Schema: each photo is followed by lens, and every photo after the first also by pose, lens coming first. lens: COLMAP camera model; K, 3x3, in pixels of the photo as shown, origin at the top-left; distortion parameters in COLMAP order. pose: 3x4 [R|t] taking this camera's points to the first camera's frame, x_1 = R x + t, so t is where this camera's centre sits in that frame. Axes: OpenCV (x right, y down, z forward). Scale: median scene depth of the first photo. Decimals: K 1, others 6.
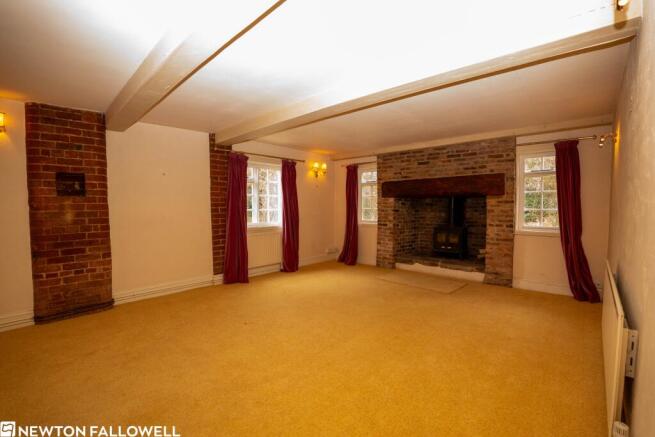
lens RADIAL K [[297.7, 0, 325.1], [0, 297.7, 219.0], [0, 0, 1]] dist [-0.045892, 0.005965]
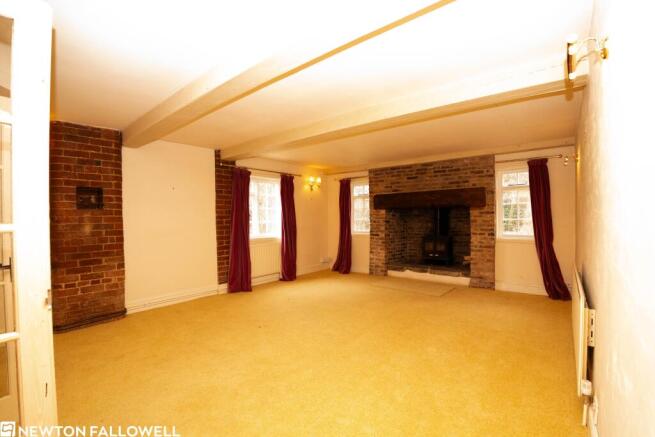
lens RADIAL K [[297.7, 0, 327.7], [0, 297.7, 218.5], [0, 0, 1]] dist [-0.045892, 0.005965]
pose [[0.997730, -0.006381, 0.067035, -0.071615], [0.009147, 0.999116, -0.041032, 0.004330], [-0.066714, 0.041552, 0.996907, -0.084506]]
